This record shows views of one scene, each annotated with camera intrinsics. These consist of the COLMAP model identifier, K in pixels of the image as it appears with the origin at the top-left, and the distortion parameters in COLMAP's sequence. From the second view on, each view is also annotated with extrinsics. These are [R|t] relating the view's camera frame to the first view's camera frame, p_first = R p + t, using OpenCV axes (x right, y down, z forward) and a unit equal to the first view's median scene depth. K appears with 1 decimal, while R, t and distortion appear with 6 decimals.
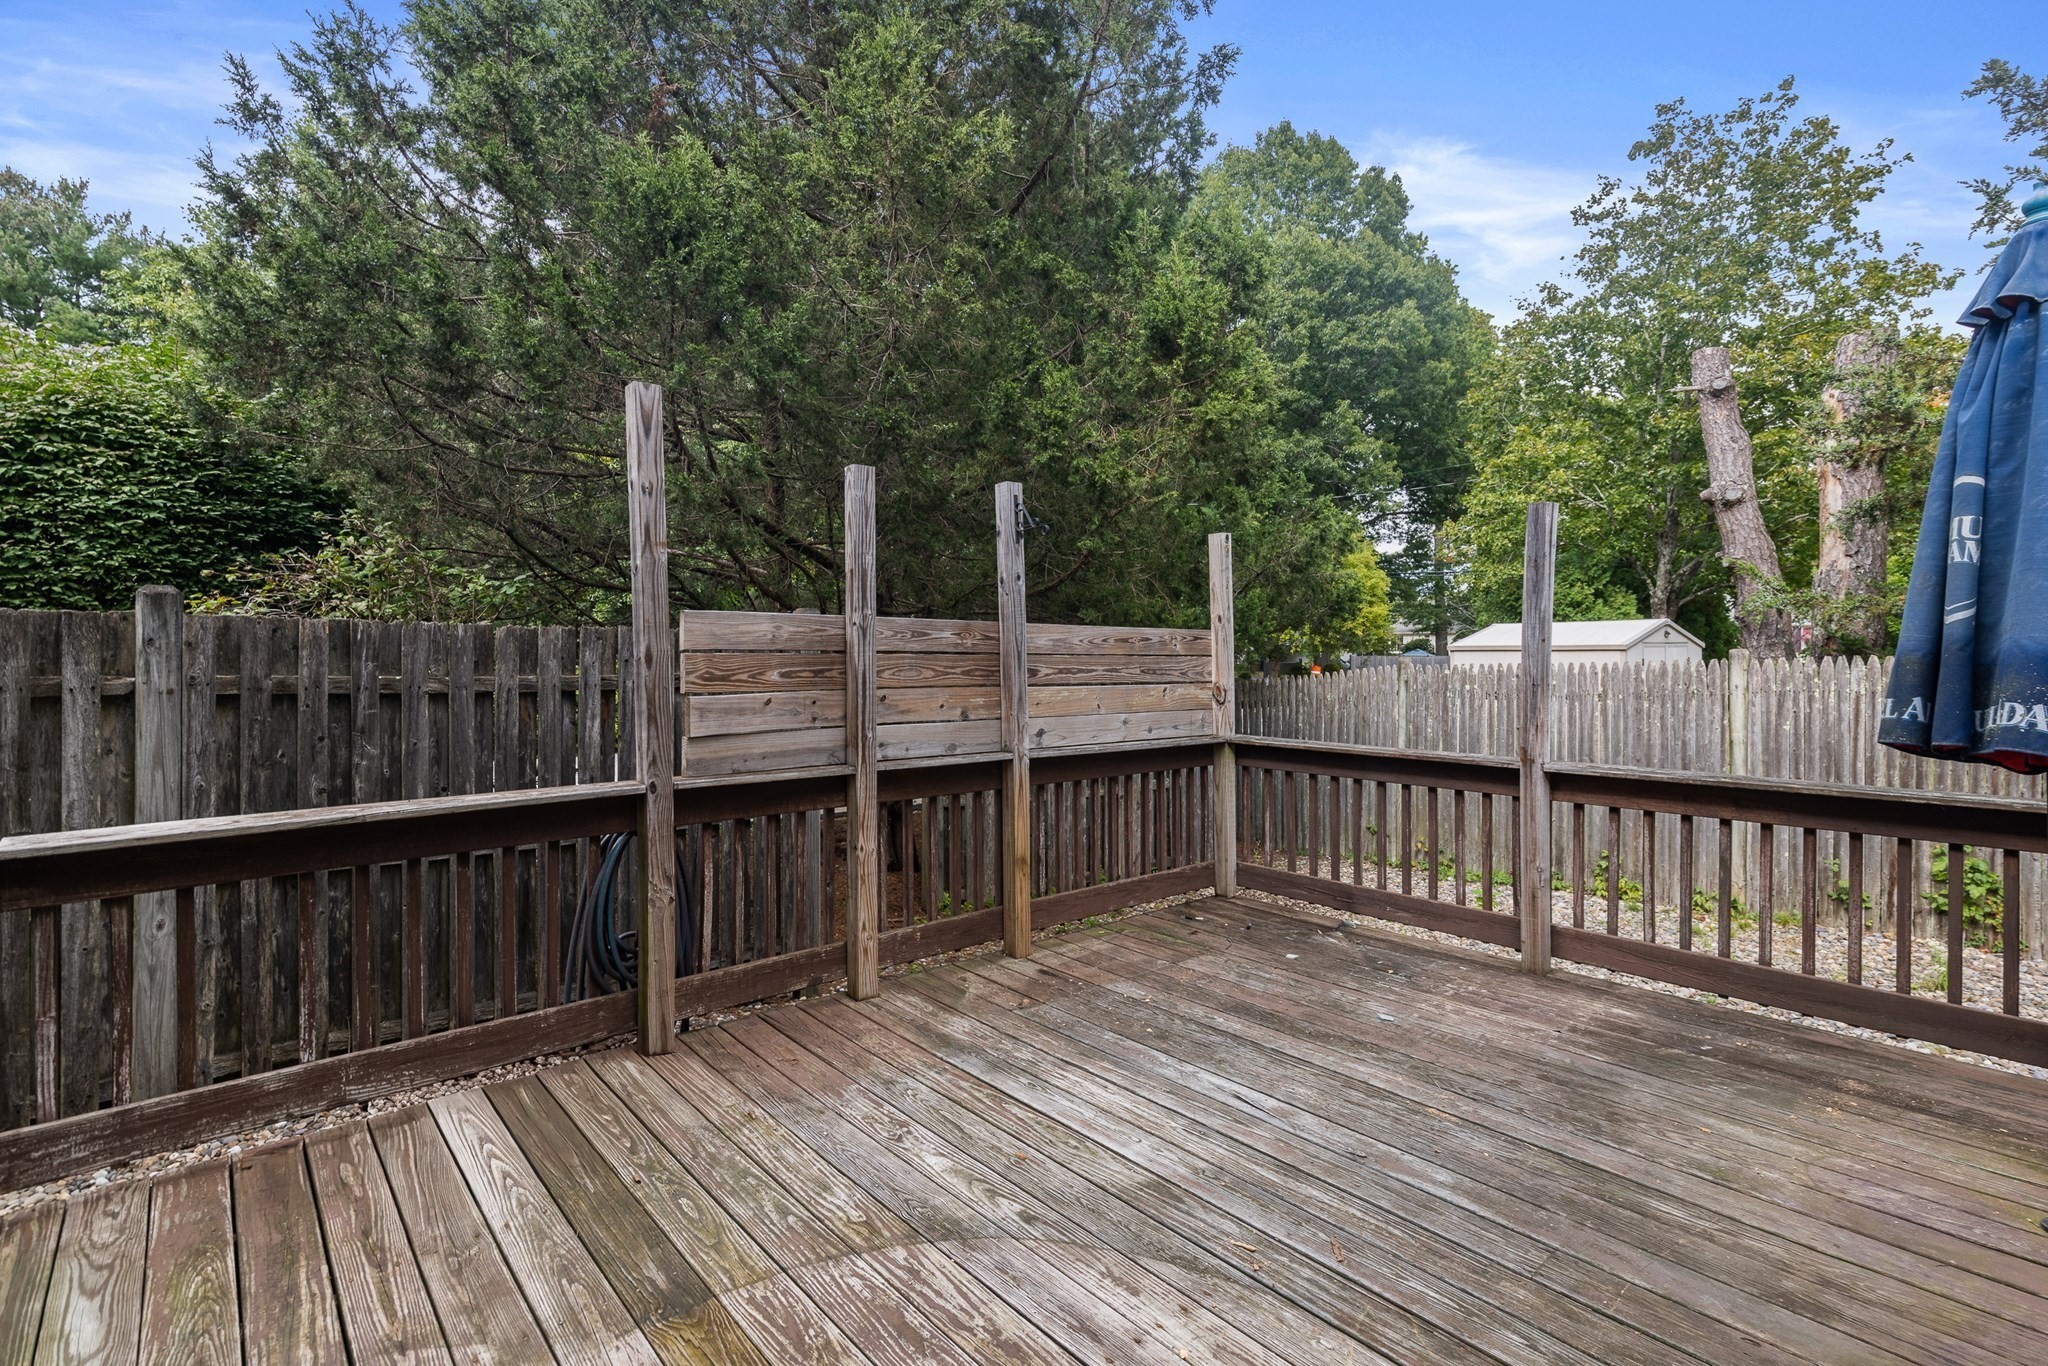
lens RADIAL K [[956.7, 0, 994.0], [0, 956.7, 654.7], [0, 0, 1]] dist [0.002723, -0.000010]
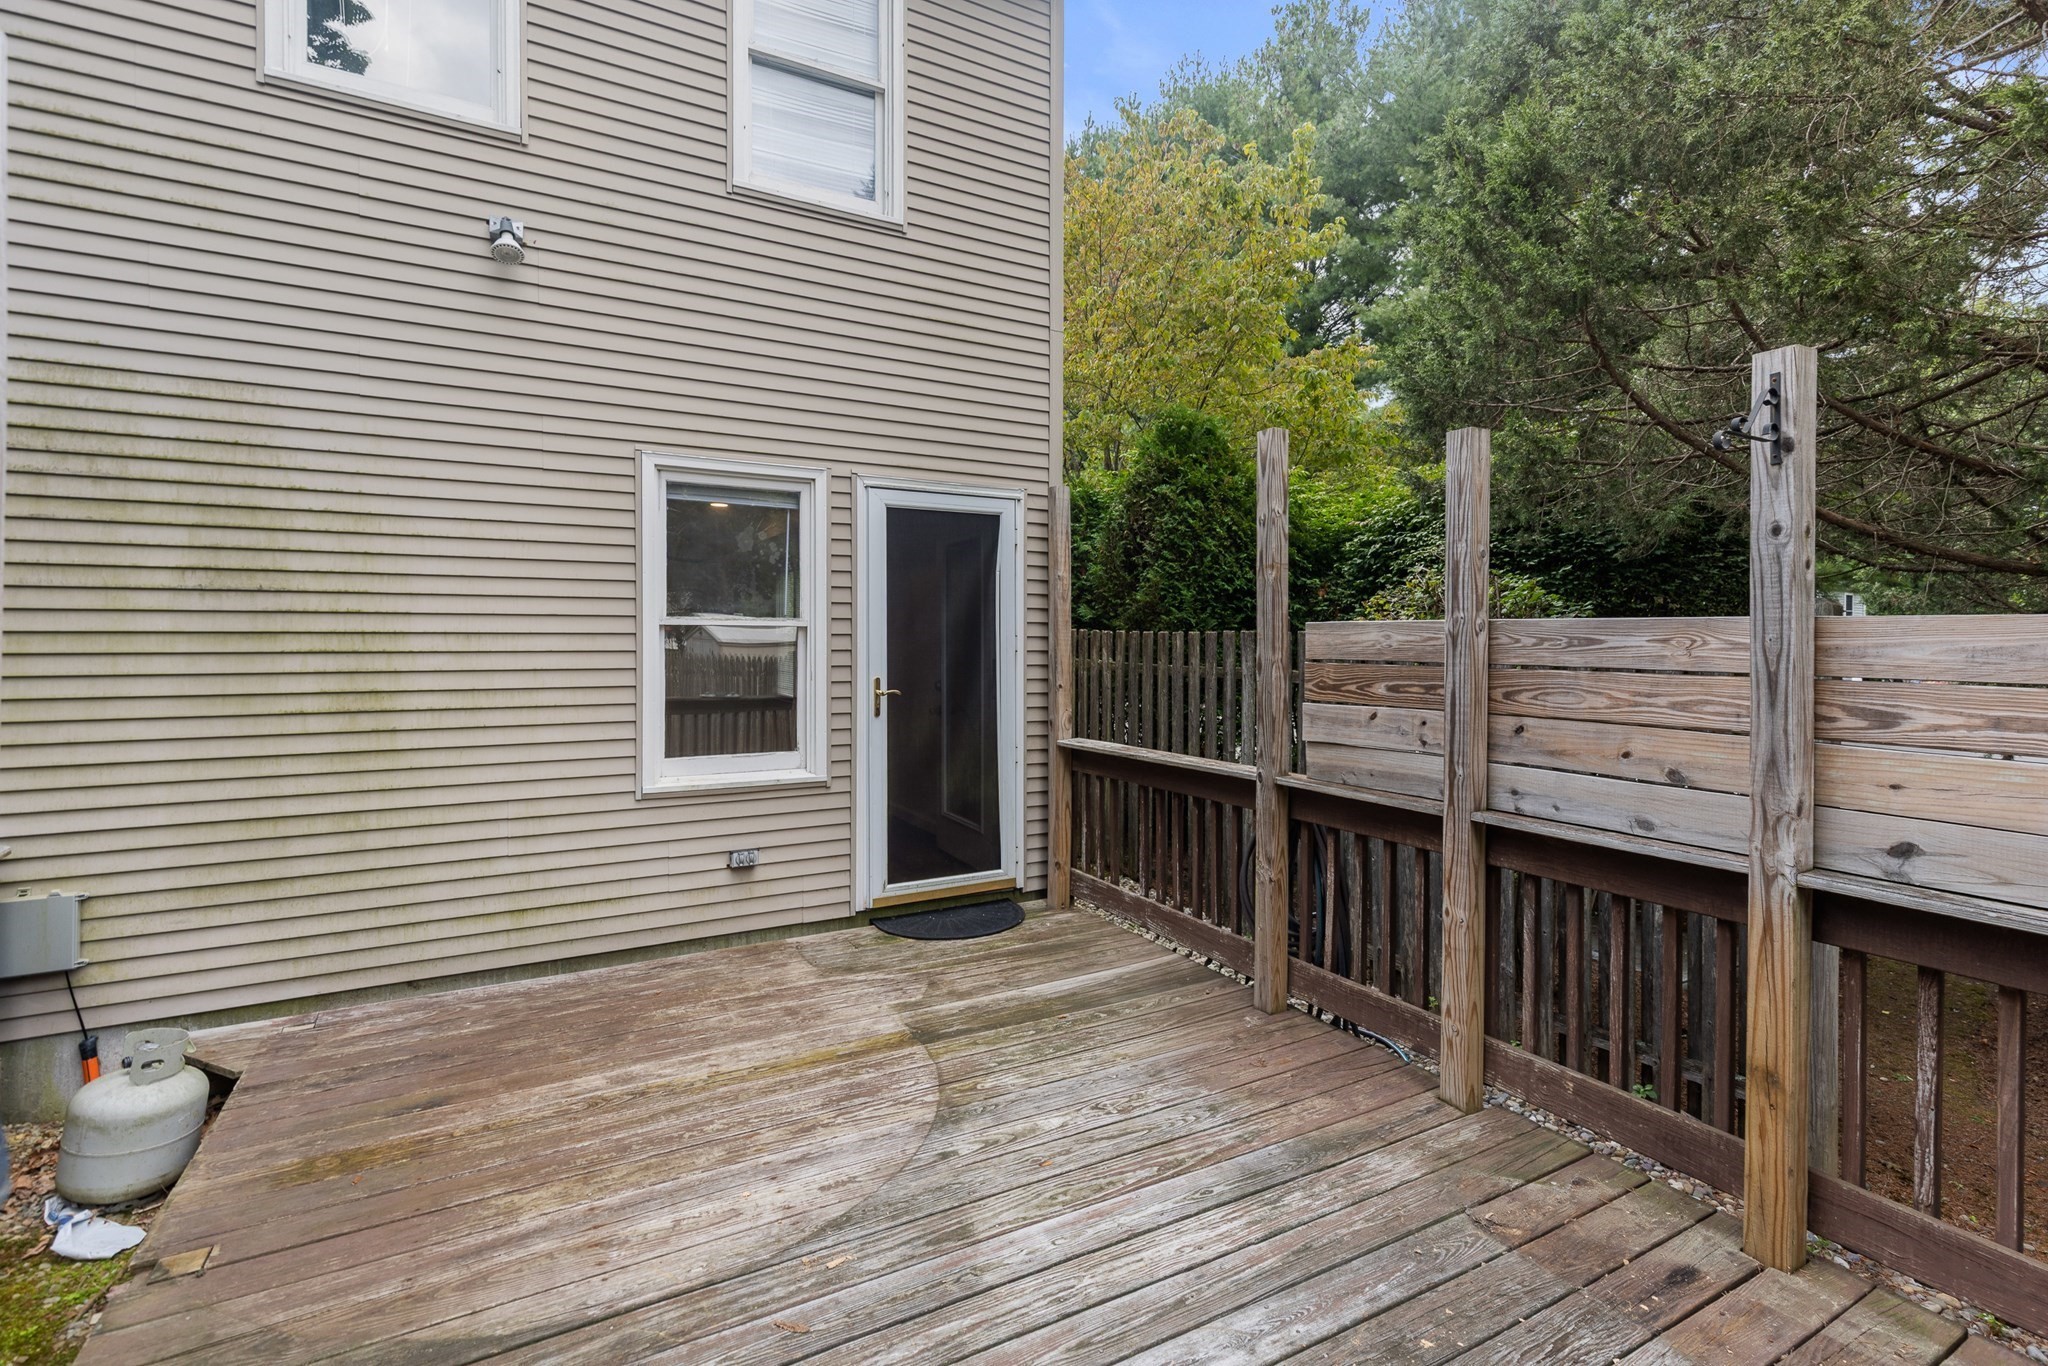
lens RADIAL K [[928.7, 0, 1029.3], [0, 928.7, 659.2], [0, 0, 1]] dist [0.020142, -0.008707]
pose [[-0.184739, 0.015570, -0.982664, 0.721311], [-0.007278, 0.999825, 0.017210, -0.019658], [0.982761, 0.010332, -0.184594, 0.840720]]
